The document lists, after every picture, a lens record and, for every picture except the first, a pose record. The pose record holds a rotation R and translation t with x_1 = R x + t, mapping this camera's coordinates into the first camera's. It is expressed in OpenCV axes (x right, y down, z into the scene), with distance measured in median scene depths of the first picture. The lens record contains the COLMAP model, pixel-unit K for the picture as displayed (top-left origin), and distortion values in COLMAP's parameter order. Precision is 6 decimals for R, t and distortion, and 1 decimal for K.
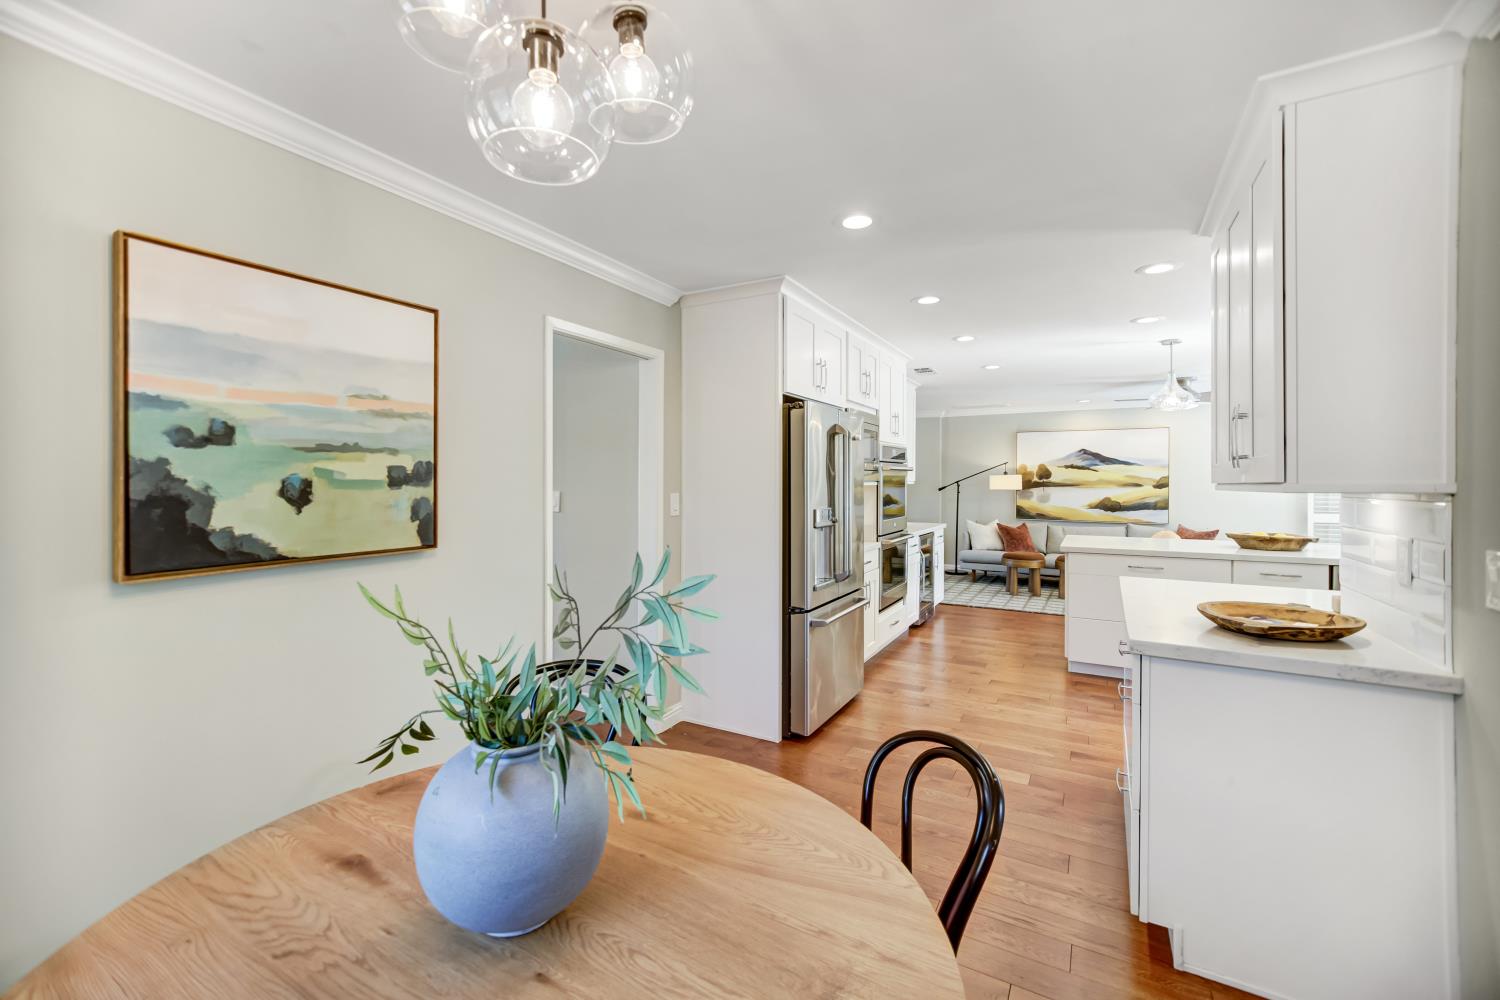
lens RADIAL K [[630.8, 0, 718.3], [0, 630.8, 490.7], [0, 0, 1]] dist [-0.010000, 0.005417]
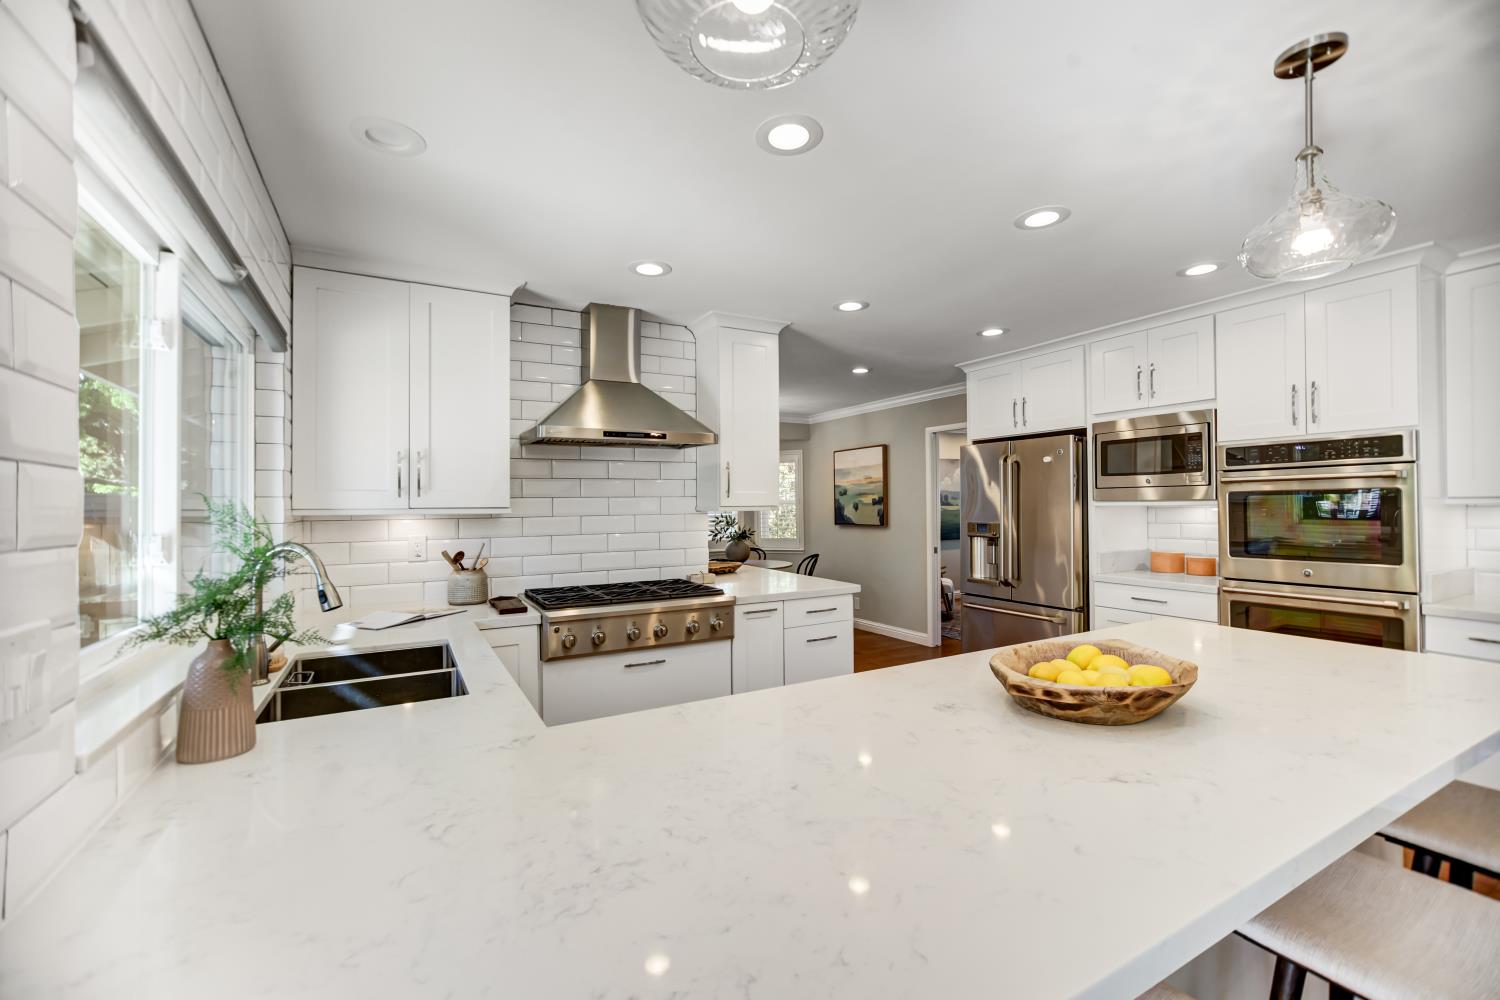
lens RADIAL K [[630.8, 0, 755.9], [0, 630.8, 500.3], [0, 0, 1]] dist [-0.010000, 0.005417]
pose [[-0.483456, -0.001327, -0.875368, 0.658008], [-0.003623, 0.999993, 0.000485, -0.007710], [0.875361, 0.003406, -0.483457, 0.521276]]
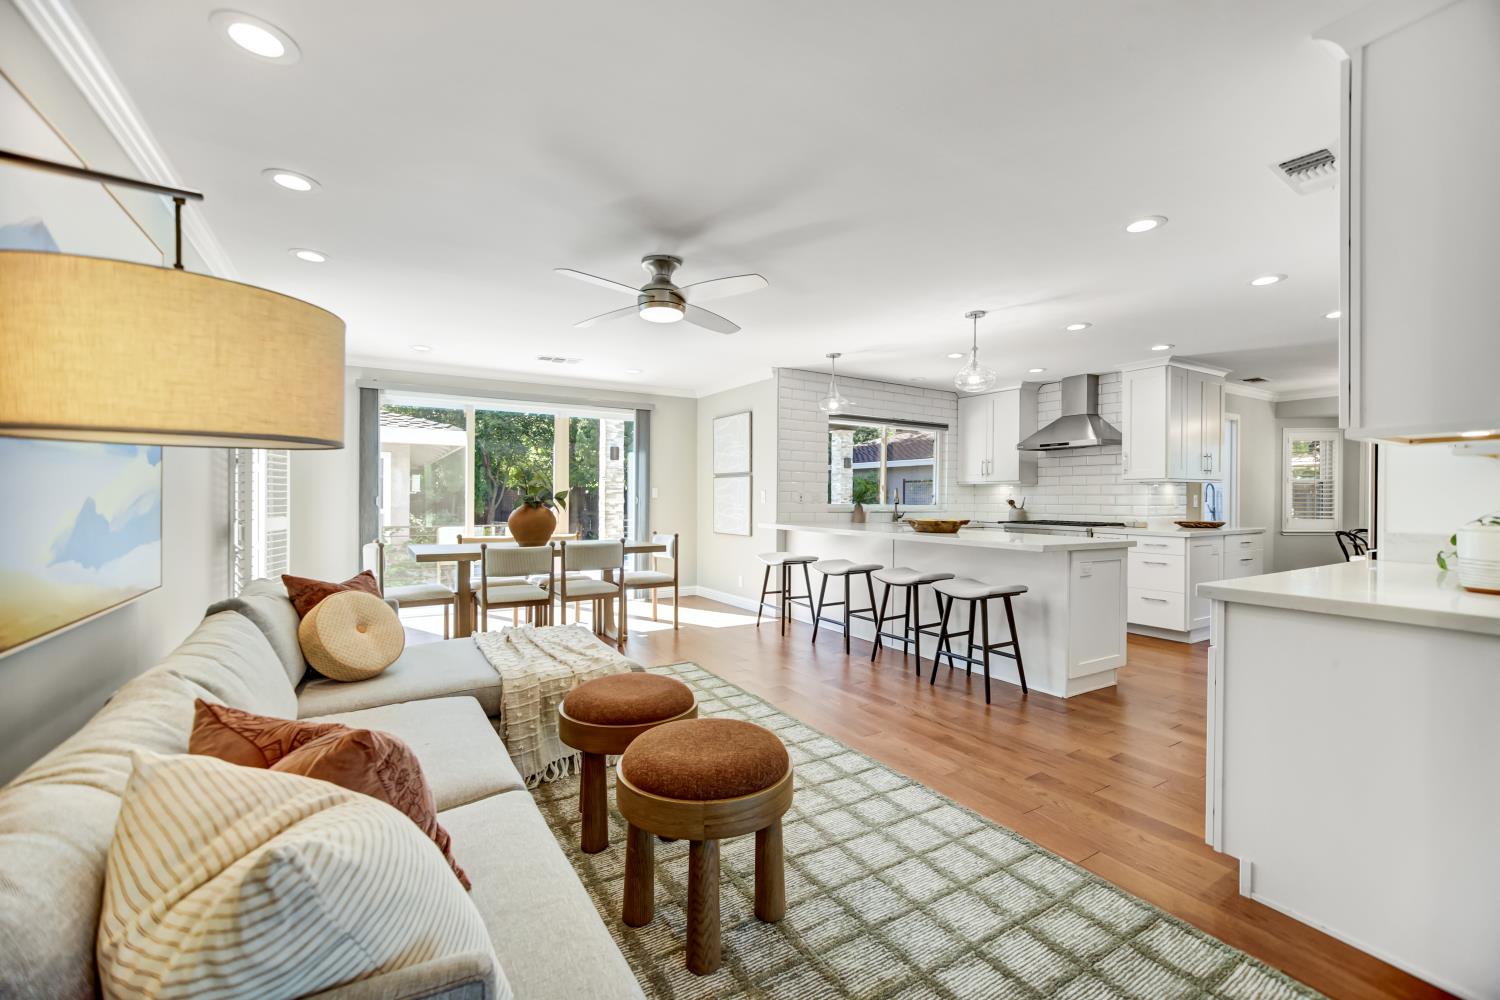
lens RADIAL K [[630.8, 0, 726.0], [0, 630.8, 498.1], [0, 0, 1]] dist [-0.010000, 0.005417]
pose [[-0.876289, -0.008047, 0.481718, 0.346123], [0.000113, 0.999857, 0.016909, 0.006369], [-0.481785, 0.014872, -0.876163, 1.126431]]
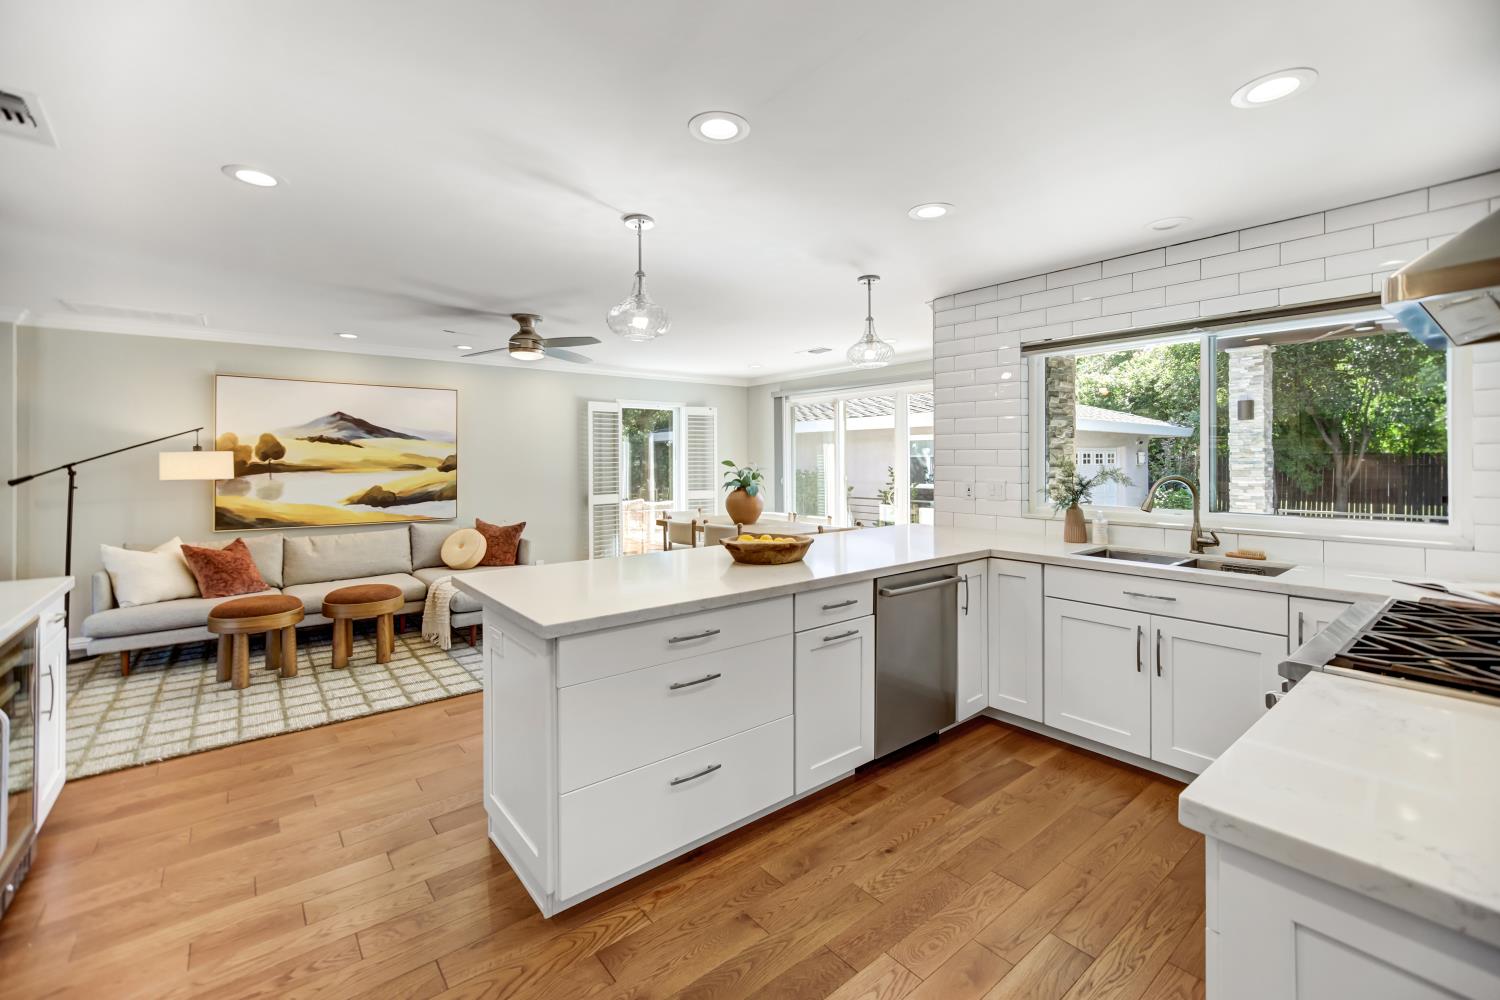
lens RADIAL K [[630.8, 0, 757.9], [0, 630.8, 459.8], [0, 0, 1]] dist [-0.010000, 0.005417]
pose [[0.333162, -0.002049, 0.942867, 0.123381], [0.021123, 0.999763, -0.005291, -0.005708], [-0.942633, 0.021679, 0.333127, 0.404529]]
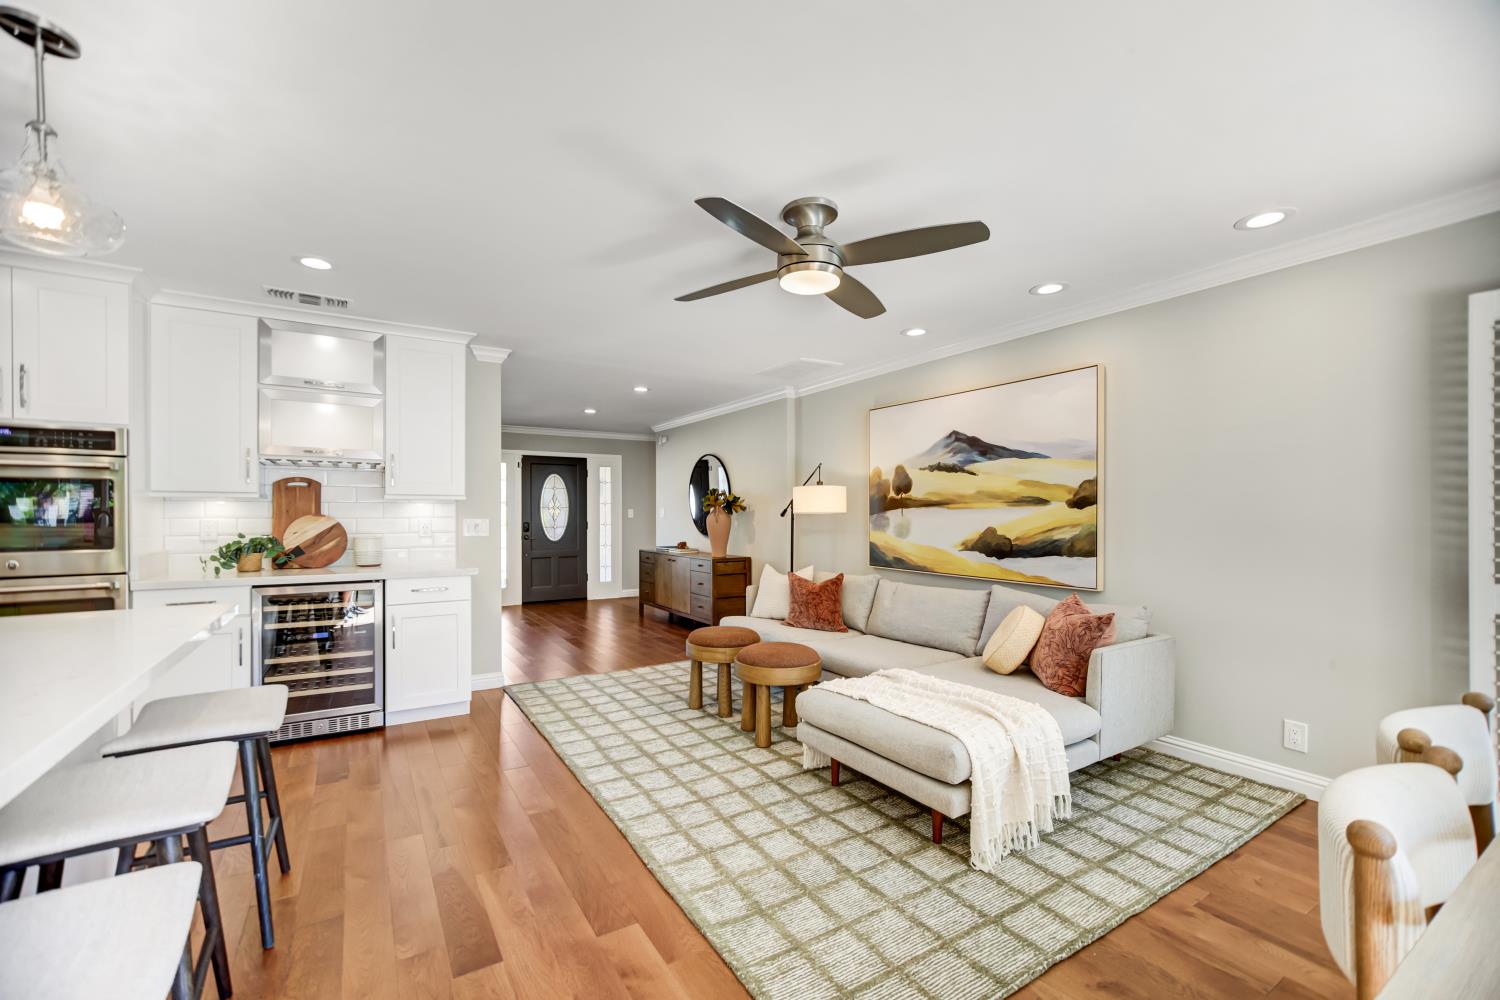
lens RADIAL K [[630.8, 0, 738.8], [0, 630.8, 515.8], [0, 0, 1]] dist [-0.010000, 0.005417]
pose [[0.887394, -0.002682, -0.461005, 0.695415], [-0.004815, 0.999875, -0.015085, 0.009894], [0.460988, 0.015606, 0.887269, 0.502815]]
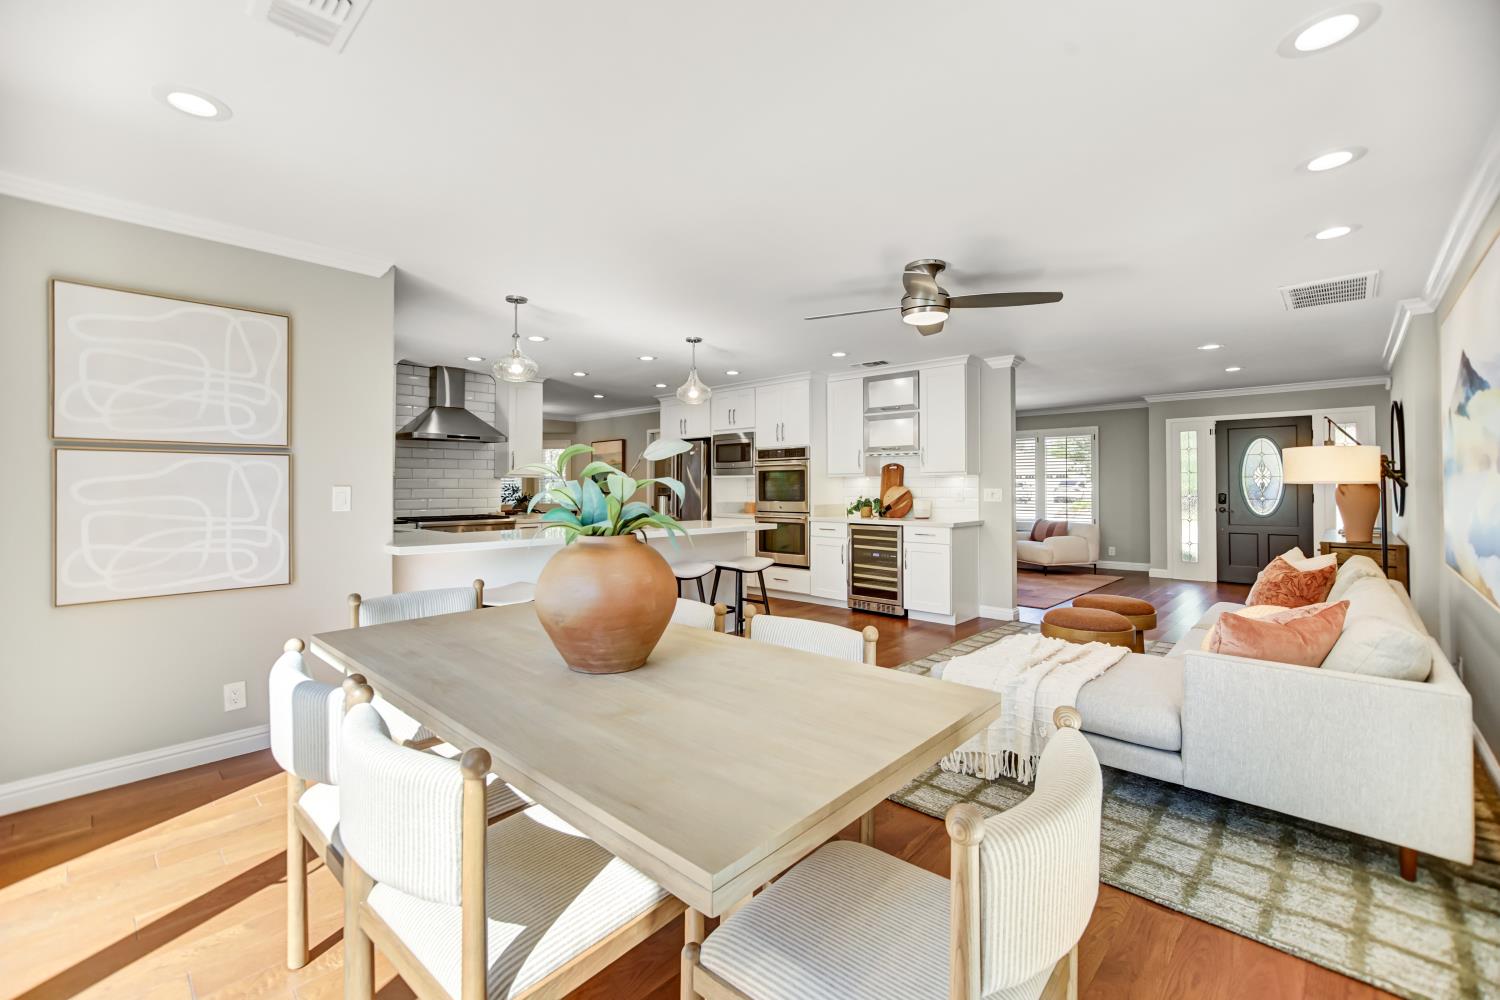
lens RADIAL K [[630.8, 0, 727.3], [0, 630.8, 480.8], [0, 0, 1]] dist [-0.010000, 0.005417]
pose [[-0.225053, -0.008330, -0.974311, 1.013807], [-0.015065, 0.999874, -0.005068, 0.004562], [0.974230, 0.013537, -0.225150, 0.745573]]
